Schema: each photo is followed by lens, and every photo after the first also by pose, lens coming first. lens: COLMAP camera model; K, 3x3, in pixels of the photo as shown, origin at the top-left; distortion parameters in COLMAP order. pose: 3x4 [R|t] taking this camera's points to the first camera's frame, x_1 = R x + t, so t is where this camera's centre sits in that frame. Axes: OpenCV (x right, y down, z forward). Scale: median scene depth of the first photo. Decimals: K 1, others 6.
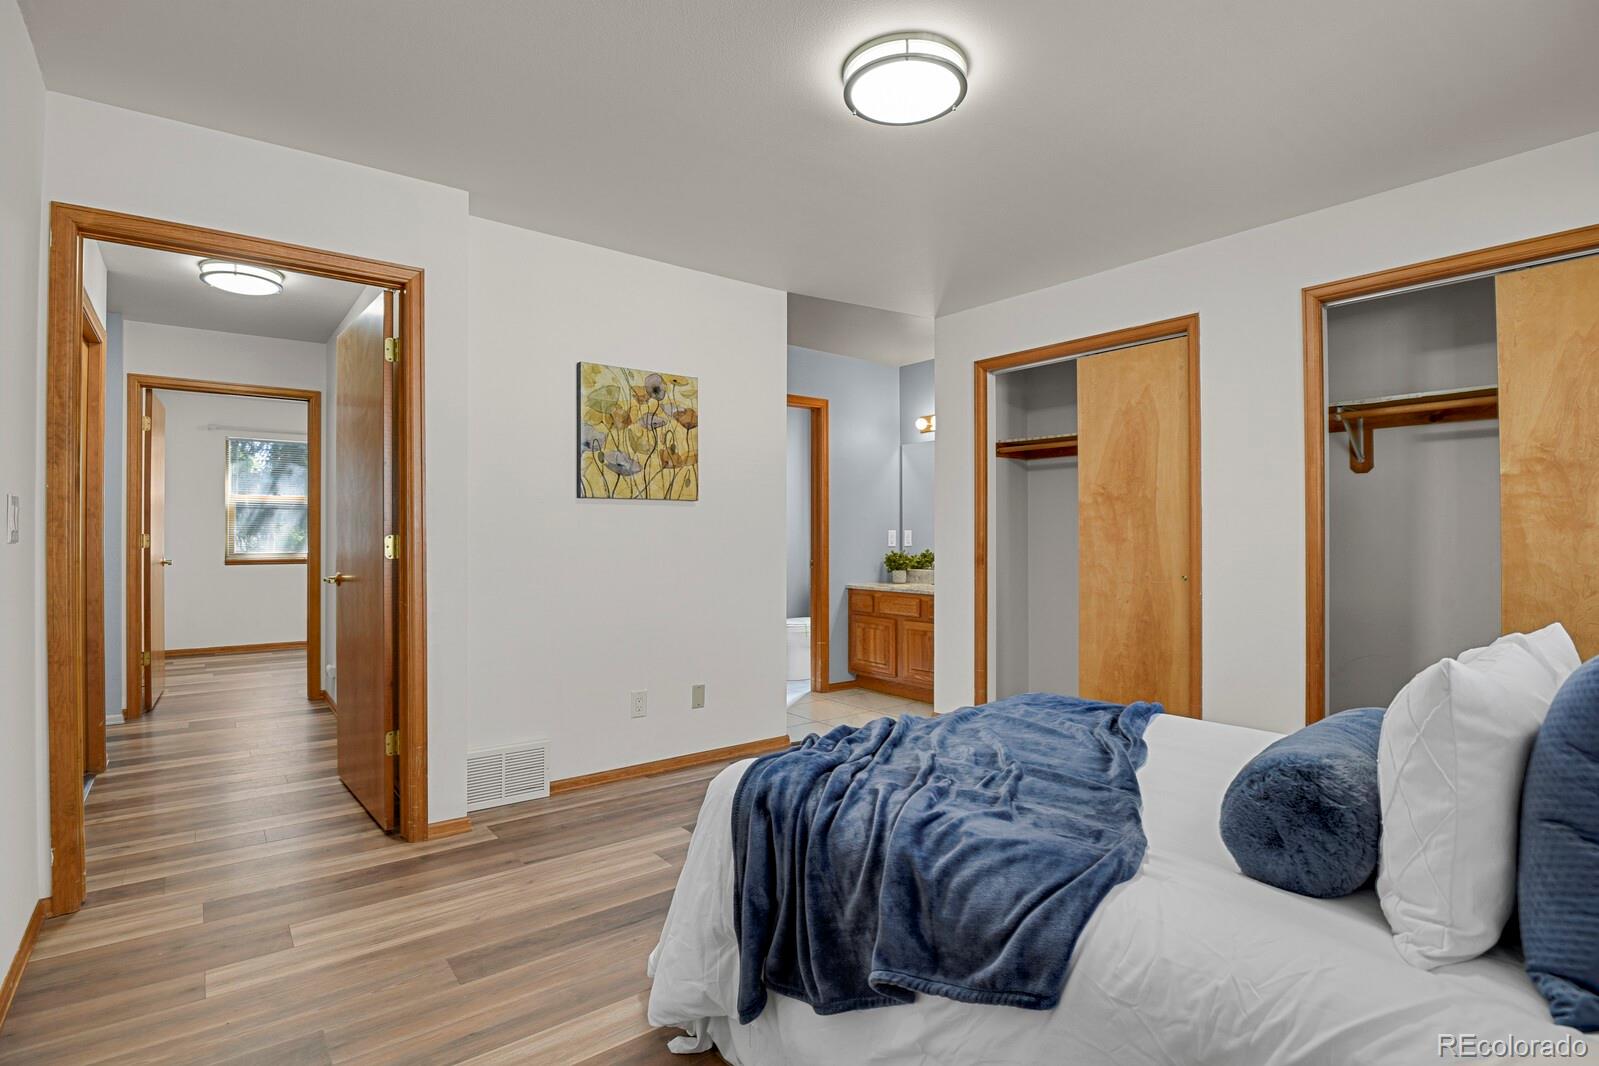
lens RADIAL K [[779.9, 0, 807.2], [0, 779.9, 533.3], [0, 0, 1]] dist [-0.026257, -0.001482]
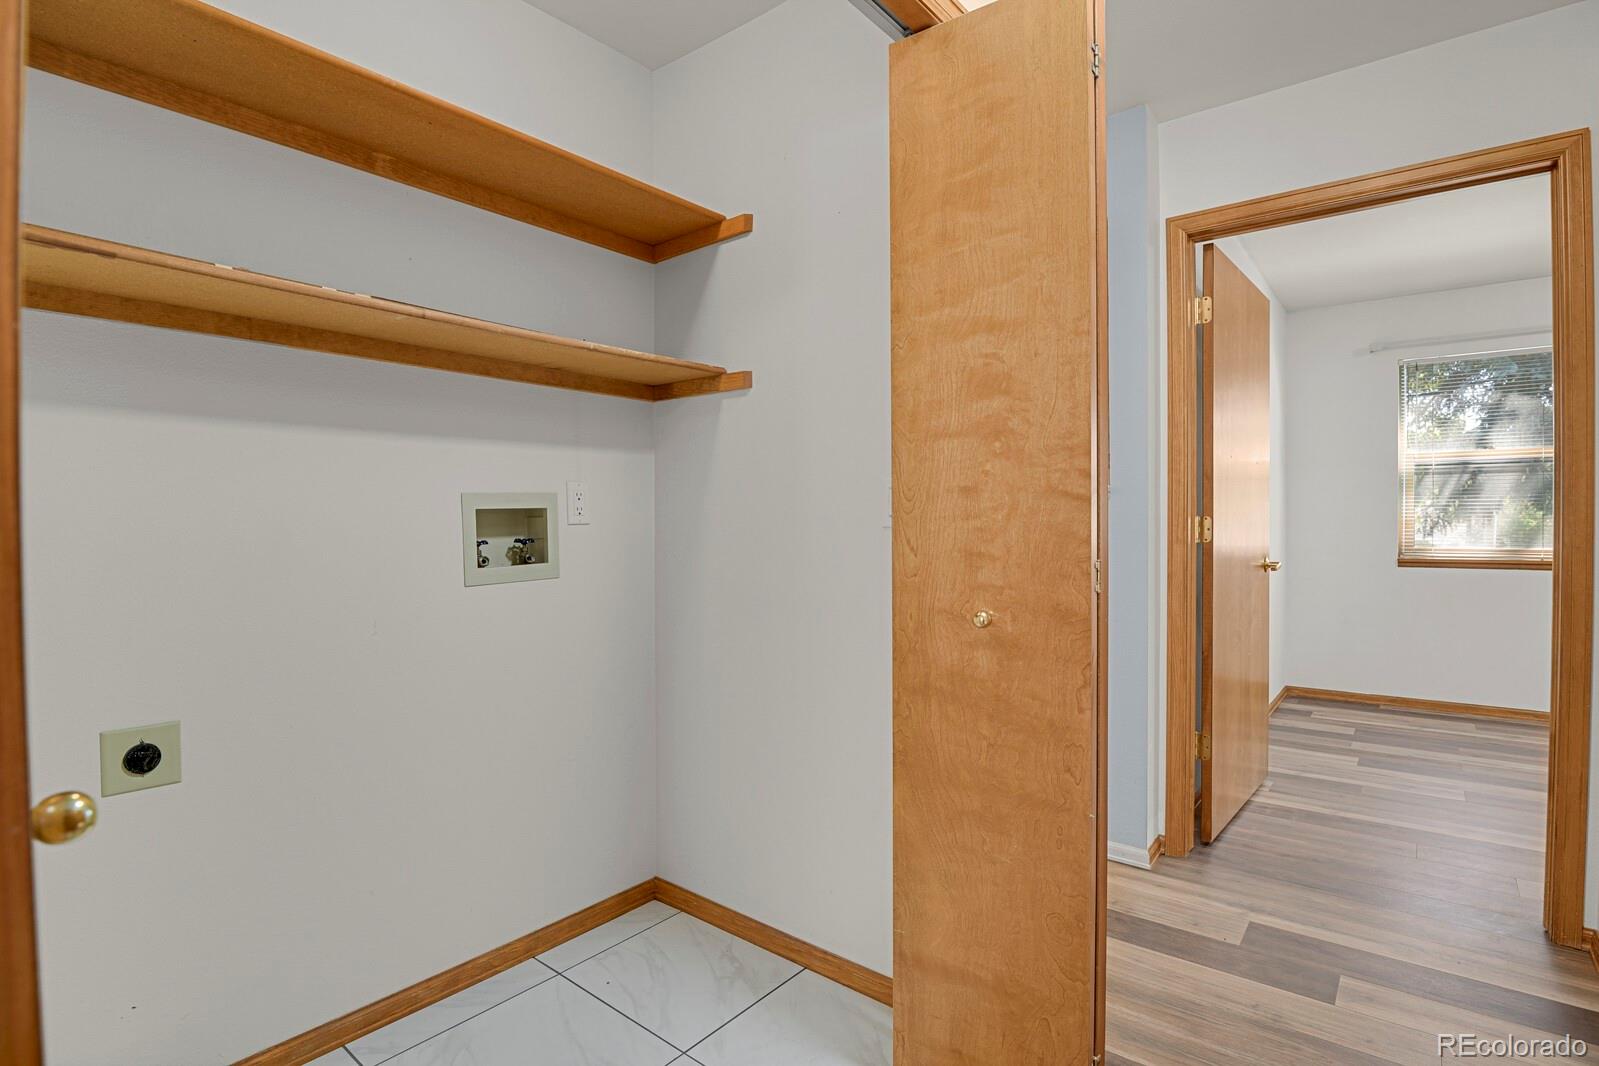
lens RADIAL K [[789.4, 0, 799.5], [0, 789.4, 533.0], [0, 0, 1]] dist [-0.004307, -0.001009]
pose [[0.235493, 0.013346, -0.971784, -0.256019], [0.005645, 0.999870, 0.015100, 0.001620], [0.971860, -0.009042, 0.235387, 0.384763]]
